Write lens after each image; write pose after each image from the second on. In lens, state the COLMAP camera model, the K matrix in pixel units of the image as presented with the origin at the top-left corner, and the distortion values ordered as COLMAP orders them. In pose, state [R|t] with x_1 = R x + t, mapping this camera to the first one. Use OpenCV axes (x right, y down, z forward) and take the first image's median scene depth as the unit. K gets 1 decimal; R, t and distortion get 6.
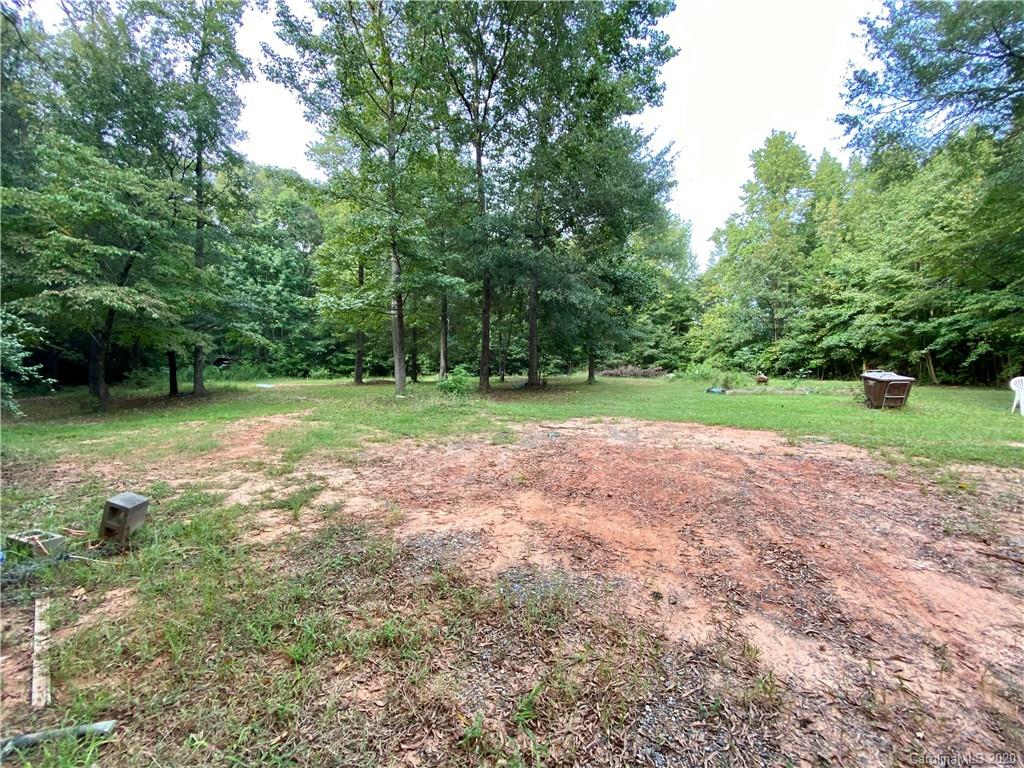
lens RADIAL K [[408.5, 0, 516.5], [0, 408.5, 384.6], [0, 0, 1]] dist [-0.020754, -0.003199]
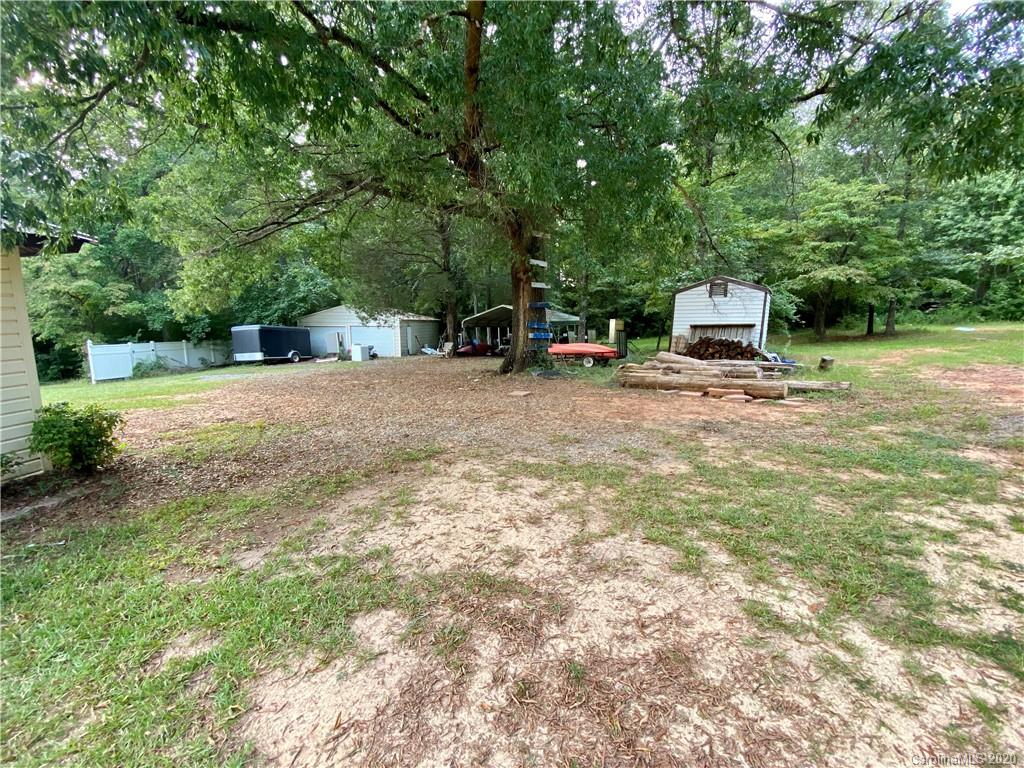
lens RADIAL K [[408.5, 0, 506.3], [0, 408.5, 391.8], [0, 0, 1]] dist [-0.020754, -0.003199]
pose [[0.108134, 0.150183, -0.982727, 0.160030], [-0.000247, 0.988527, 0.151042, 0.005957], [0.994136, -0.016090, 0.106931, -0.156640]]
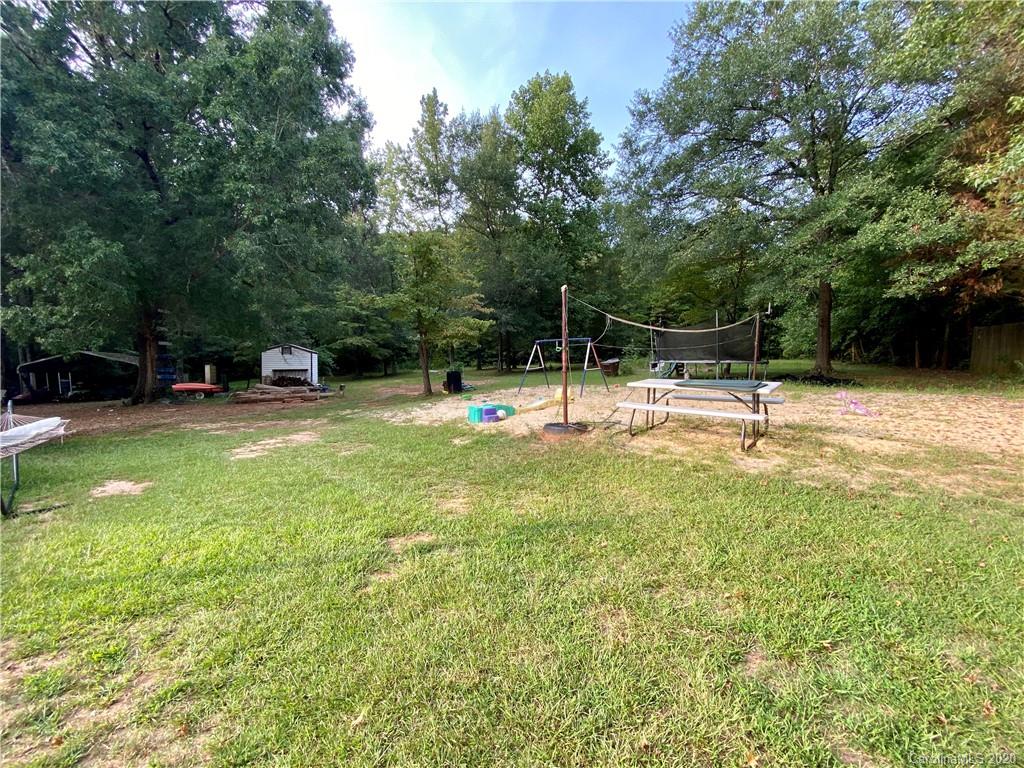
lens RADIAL K [[408.5, 0, 517.0], [0, 408.5, 391.7], [0, 0, 1]] dist [-0.020754, -0.003199]
pose [[0.877285, 0.015925, -0.479705, 0.413228], [0.006631, 0.998952, 0.045288, 0.009342], [0.479923, -0.042912, 0.876260, -0.304414]]
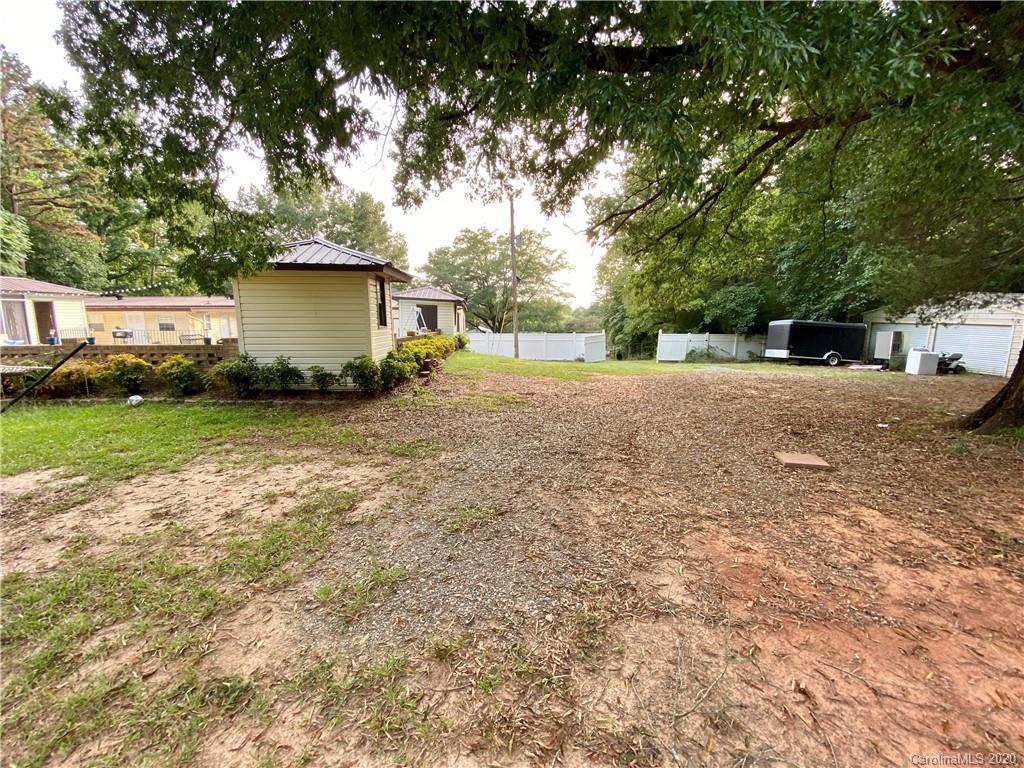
lens RADIAL K [[408.5, 0, 512.0], [0, 408.5, 392.5], [0, 0, 1]] dist [-0.020754, -0.003199]
pose [[-0.939484, 0.044112, -0.339740, 0.097261], [-0.017282, 0.984311, 0.175594, 0.006116], [0.342156, 0.170839, -0.923982, -0.099649]]
